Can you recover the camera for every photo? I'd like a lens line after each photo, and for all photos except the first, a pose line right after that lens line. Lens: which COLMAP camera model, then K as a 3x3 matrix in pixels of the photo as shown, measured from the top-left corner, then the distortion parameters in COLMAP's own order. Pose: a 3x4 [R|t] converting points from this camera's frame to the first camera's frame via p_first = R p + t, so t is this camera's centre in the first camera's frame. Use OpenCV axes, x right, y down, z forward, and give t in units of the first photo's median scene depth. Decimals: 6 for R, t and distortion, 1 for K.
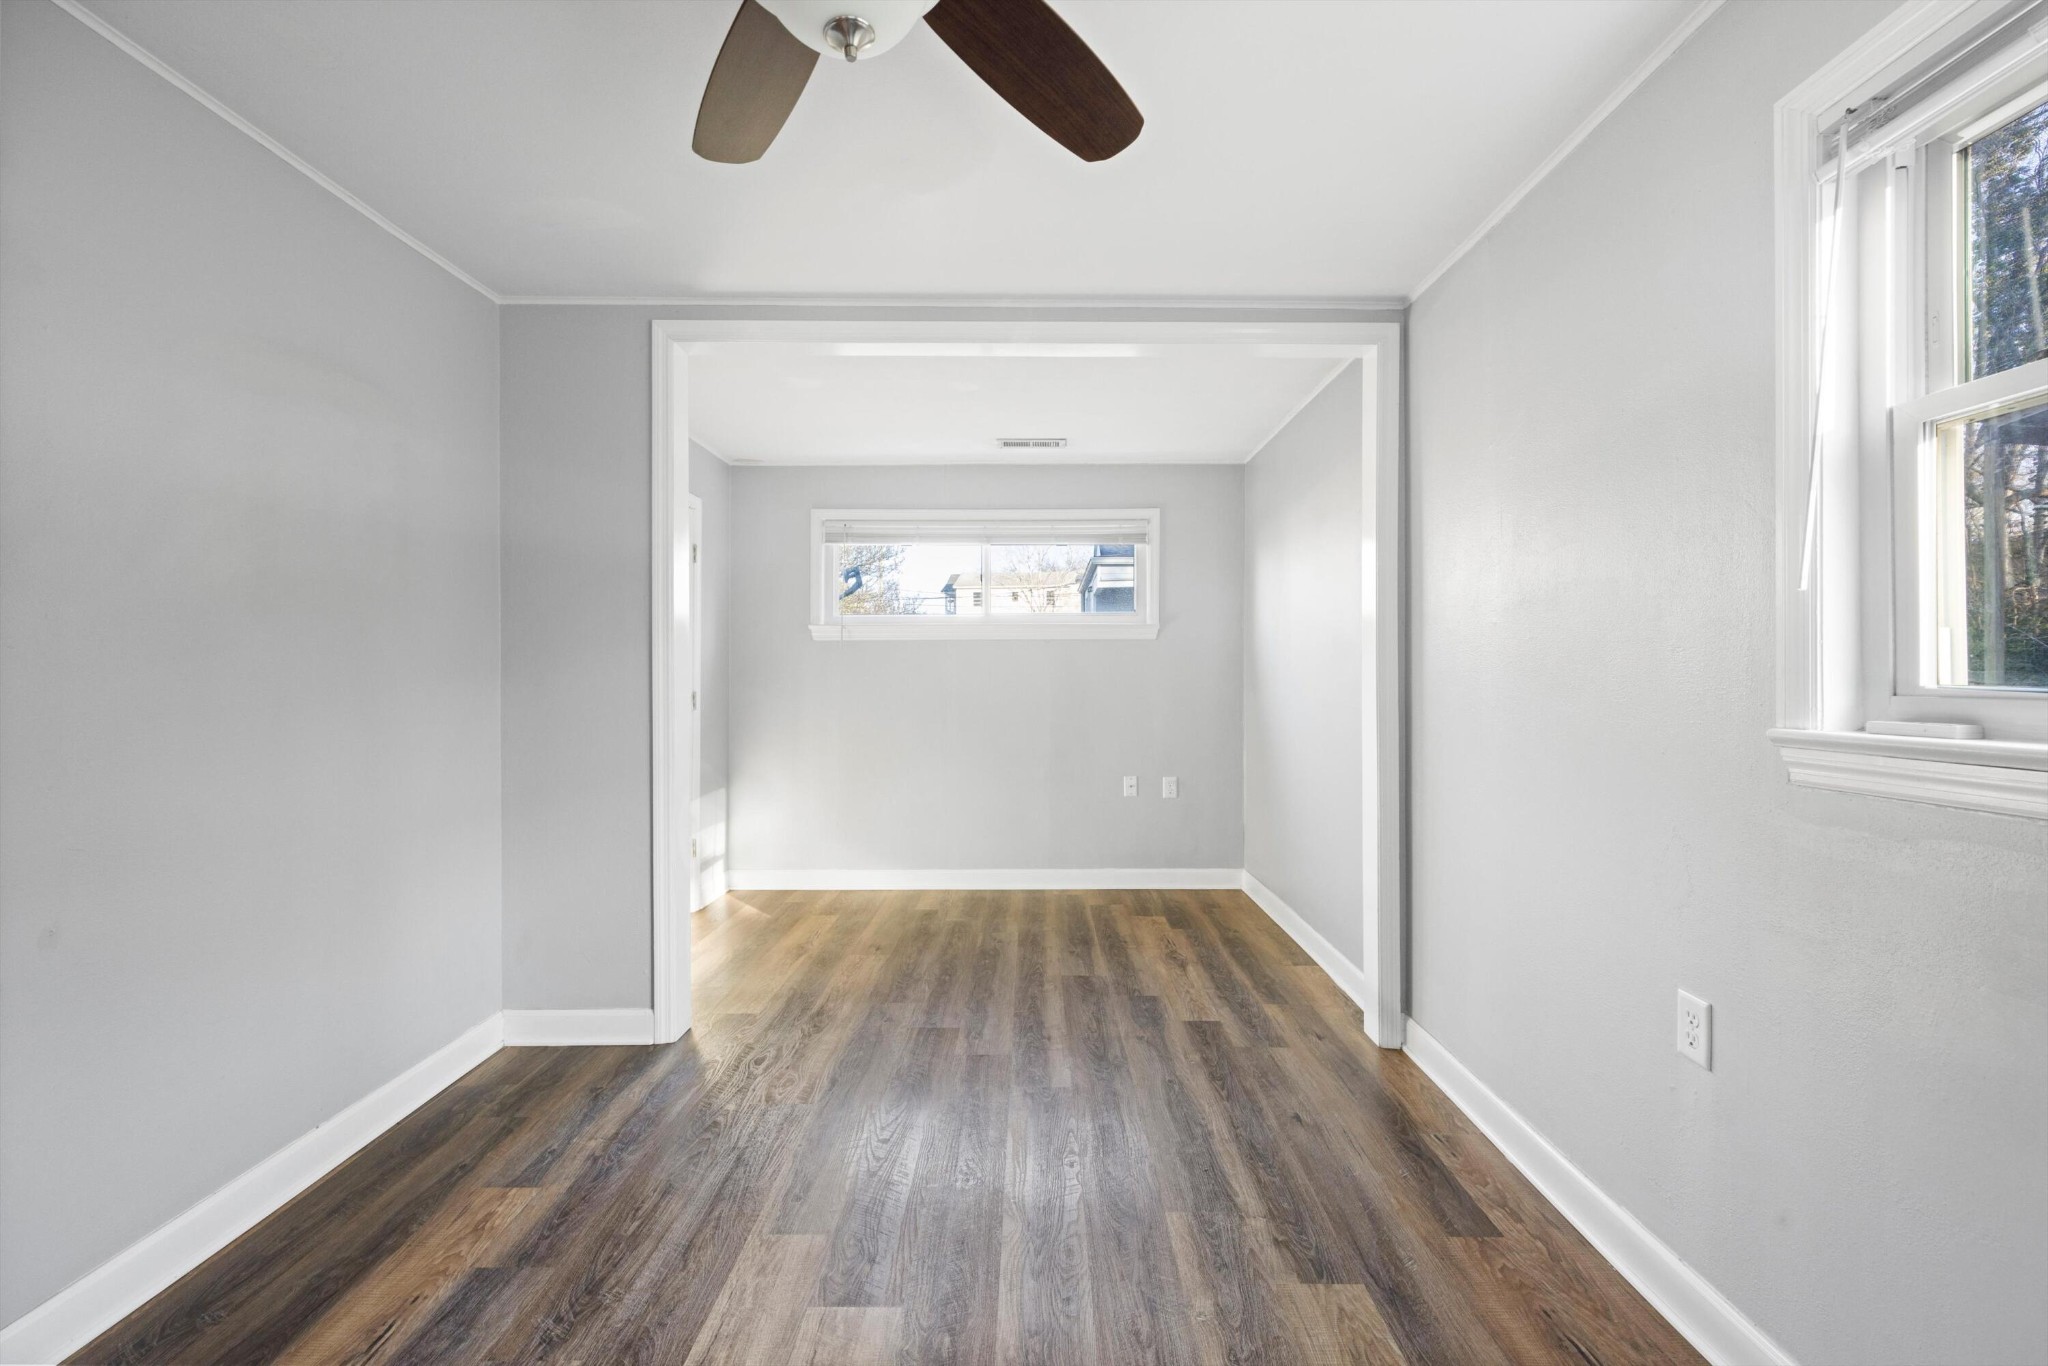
lens RADIAL K [[832.9, 0, 1038.8], [0, 832.9, 678.8], [0, 0, 1]] dist [0.001009, -0.000276]
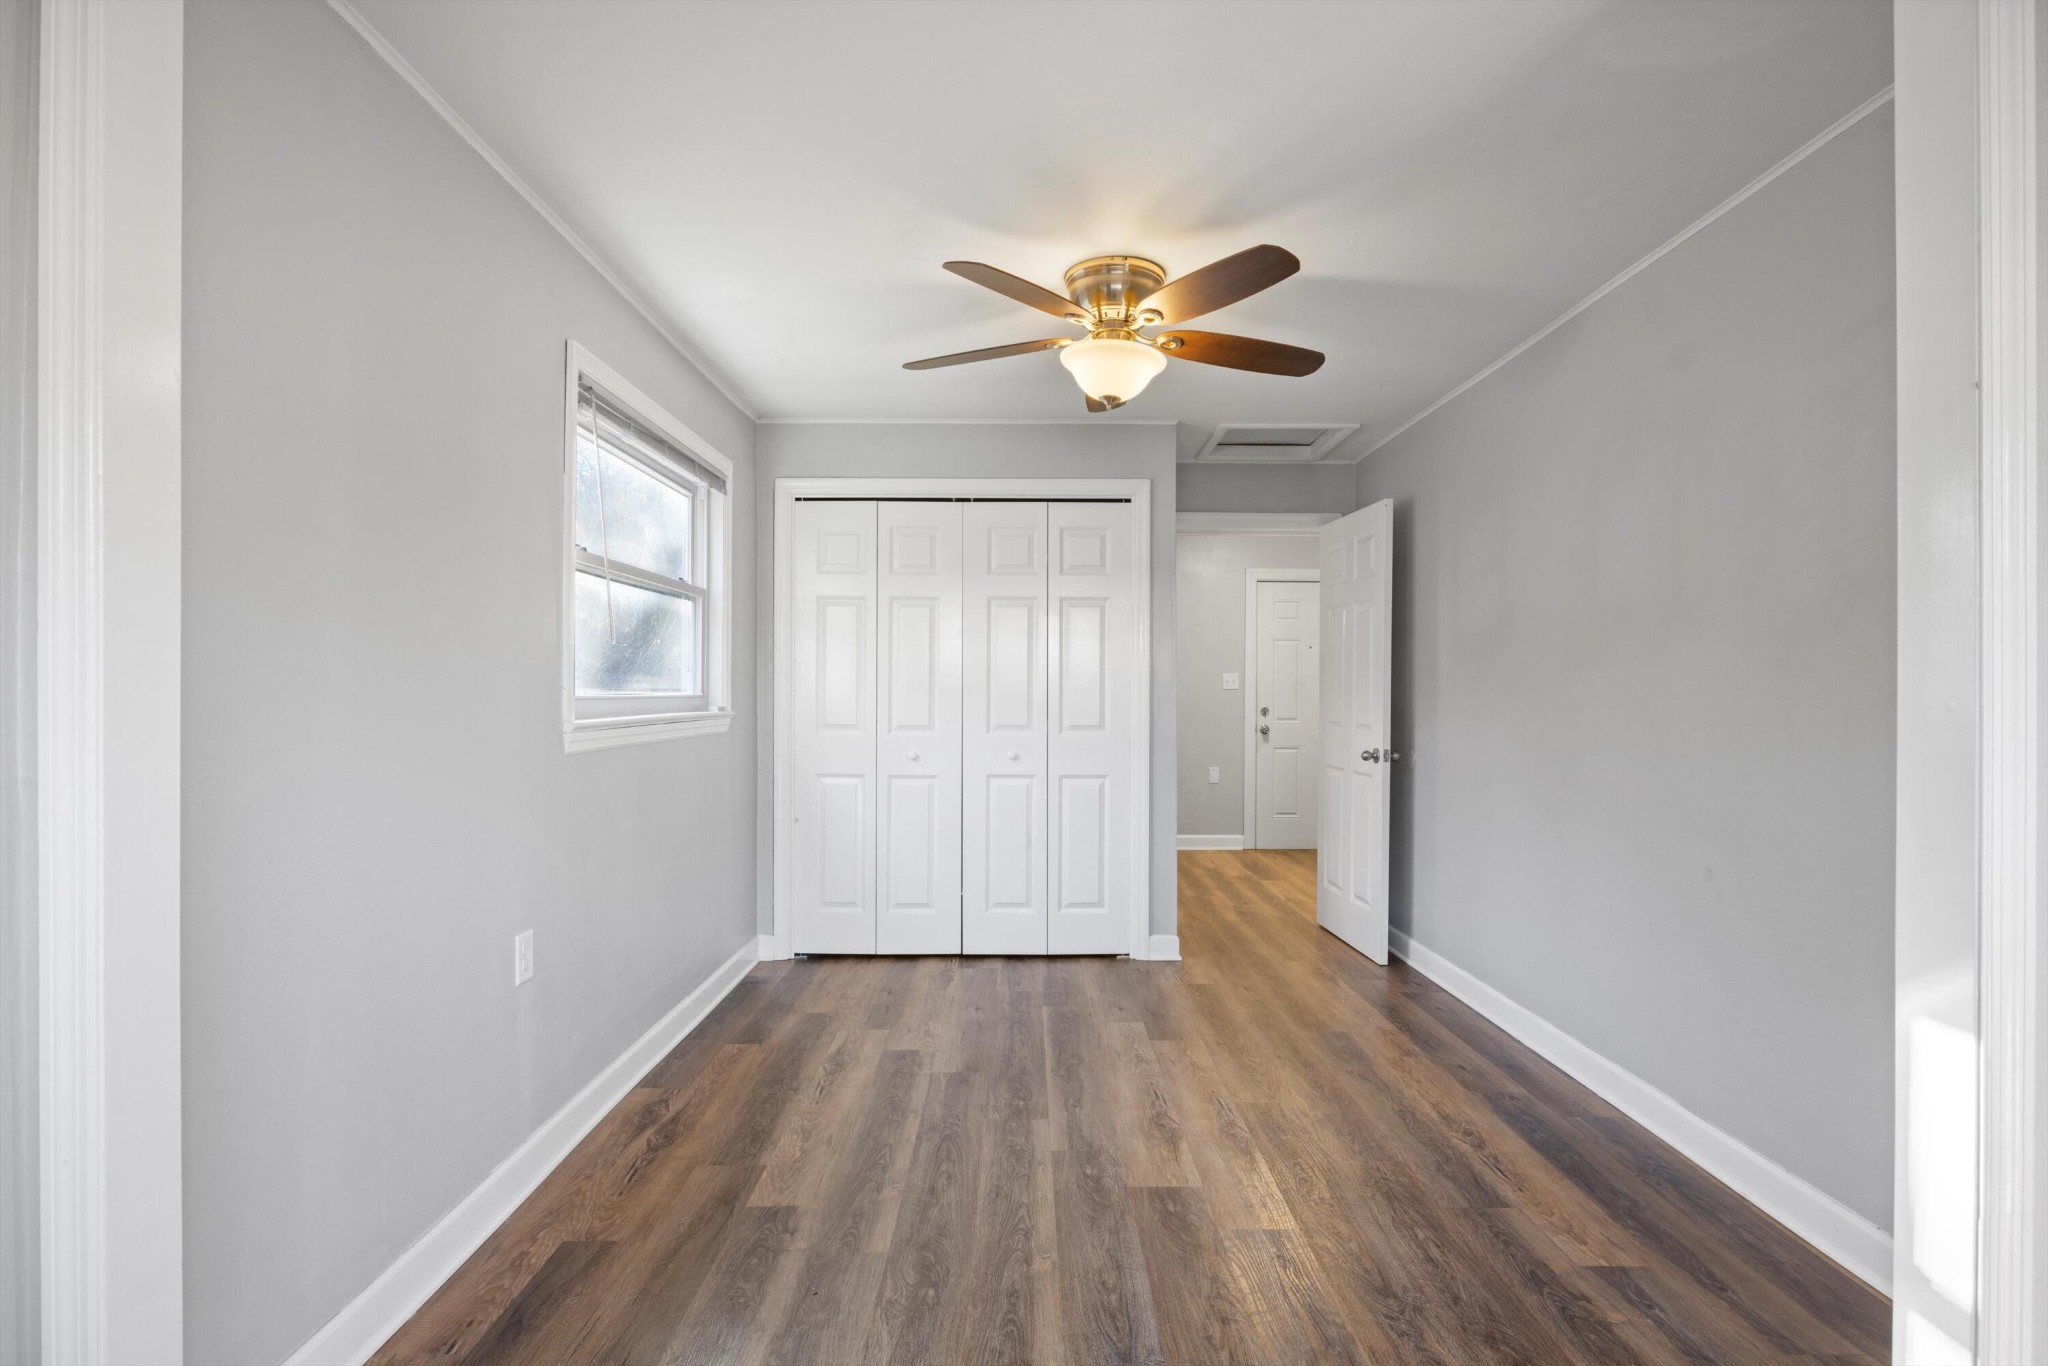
lens RADIAL K [[1024.6, 0, 1023.7], [0, 1024.6, 693.3], [0, 0, 1]] dist [-0.012811, -0.000115]
pose [[-0.999972, 0.000280, 0.007537, -0.013526], [0.000337, 0.999971, 0.007624, -0.009231], [-0.007534, 0.007626, -0.999943, 2.257298]]
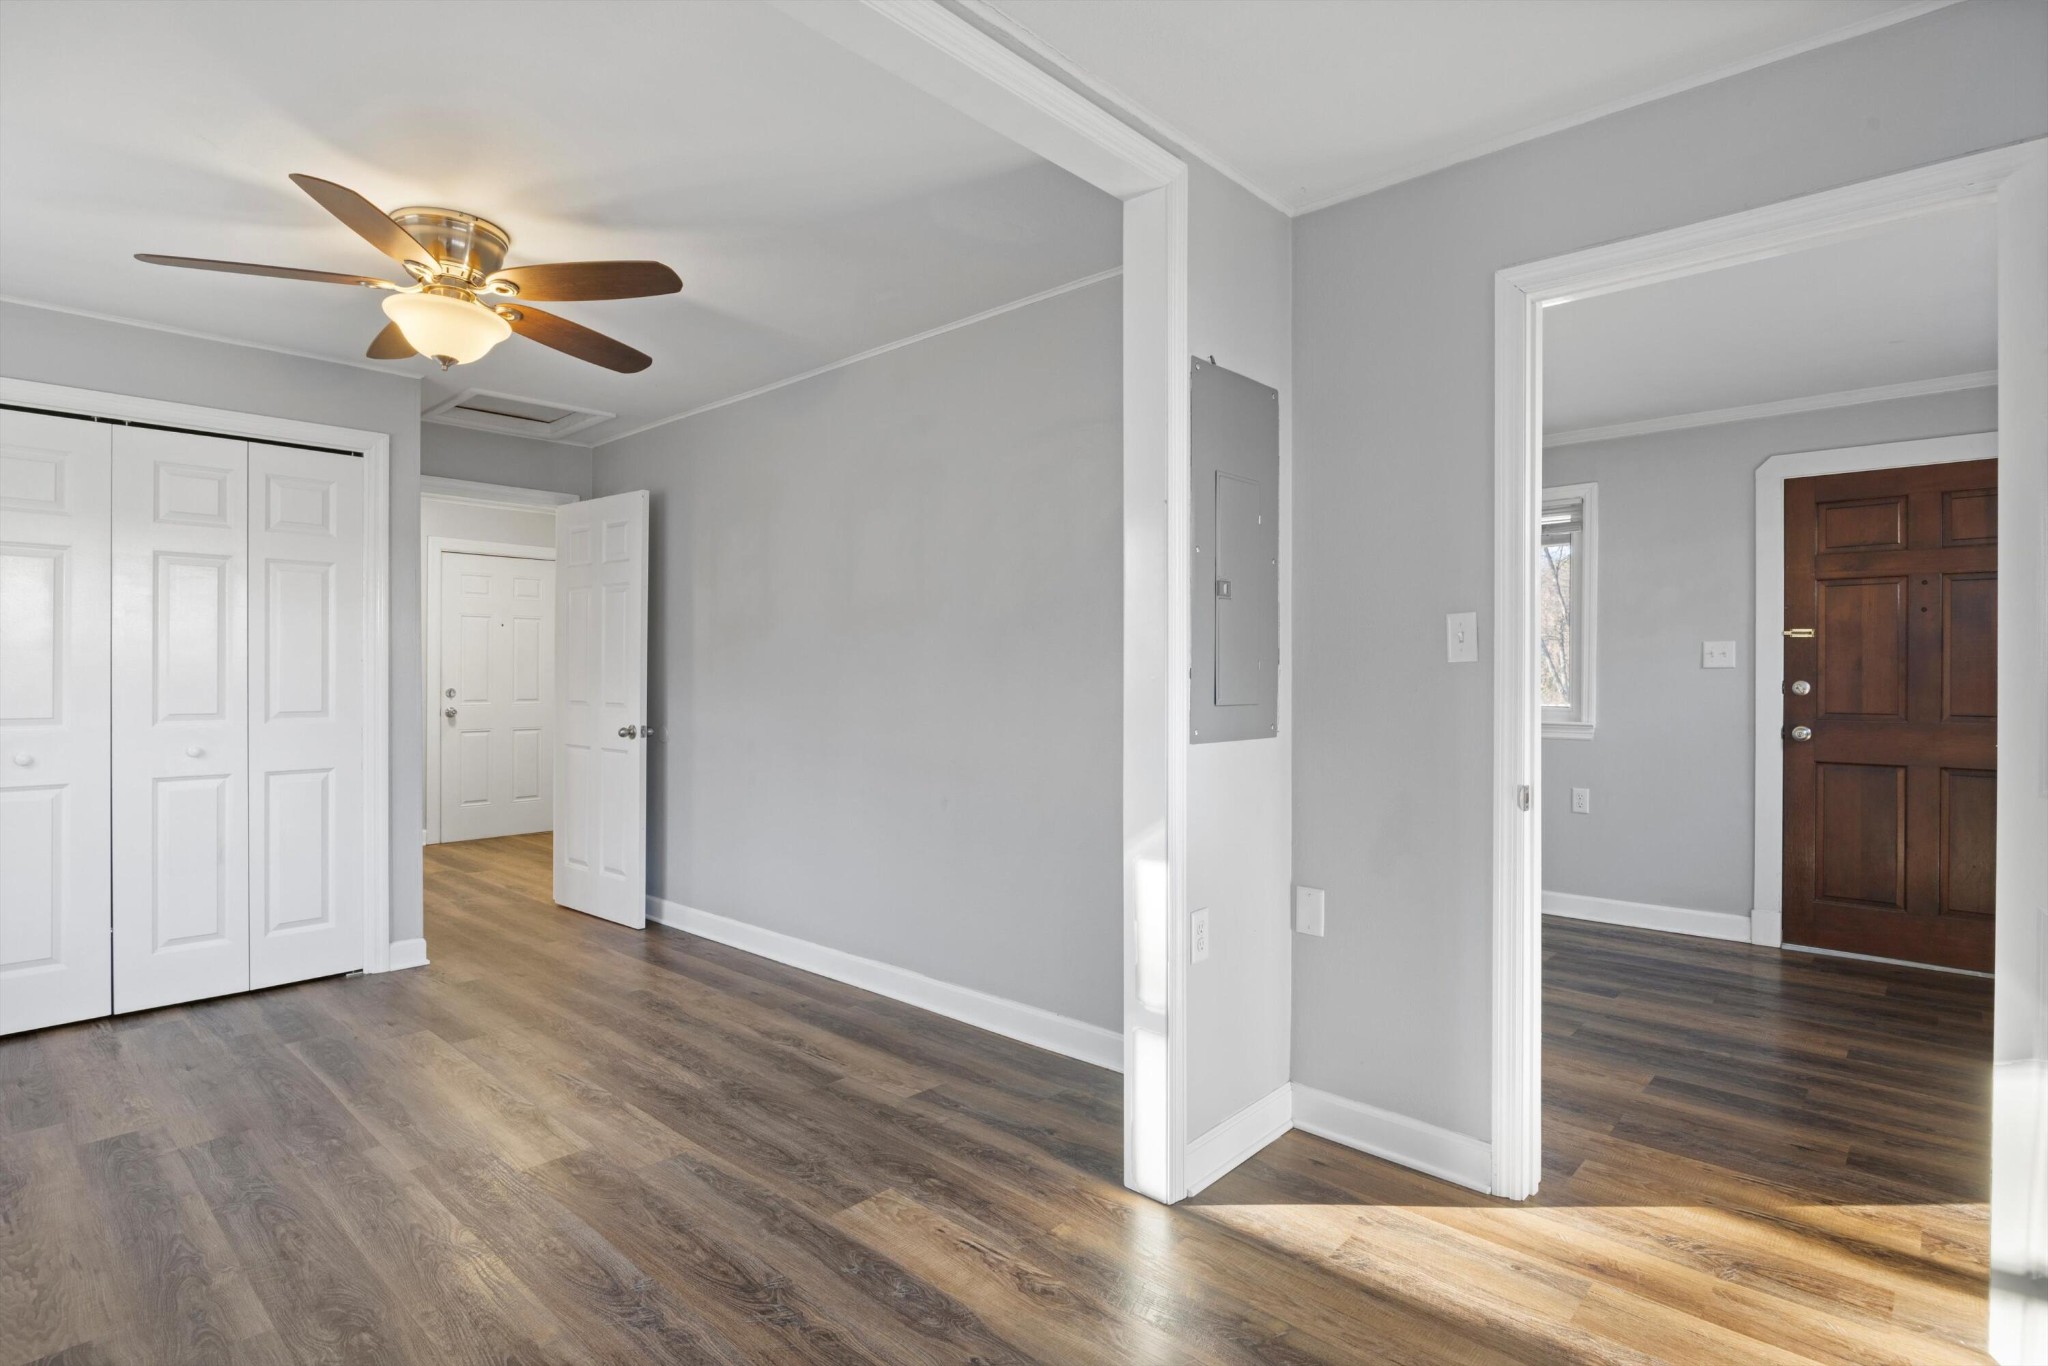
lens RADIAL K [[1029.9, 0, 1030.6], [0, 1029.9, 675.1], [0, 0, 1]] dist [-0.017151, 0.001206]
pose [[-0.682627, 0.004178, -0.730755, 0.384249], [-0.003003, 0.999959, 0.008522, -0.009560], [0.730761, 0.008012, -0.682586, 2.308591]]
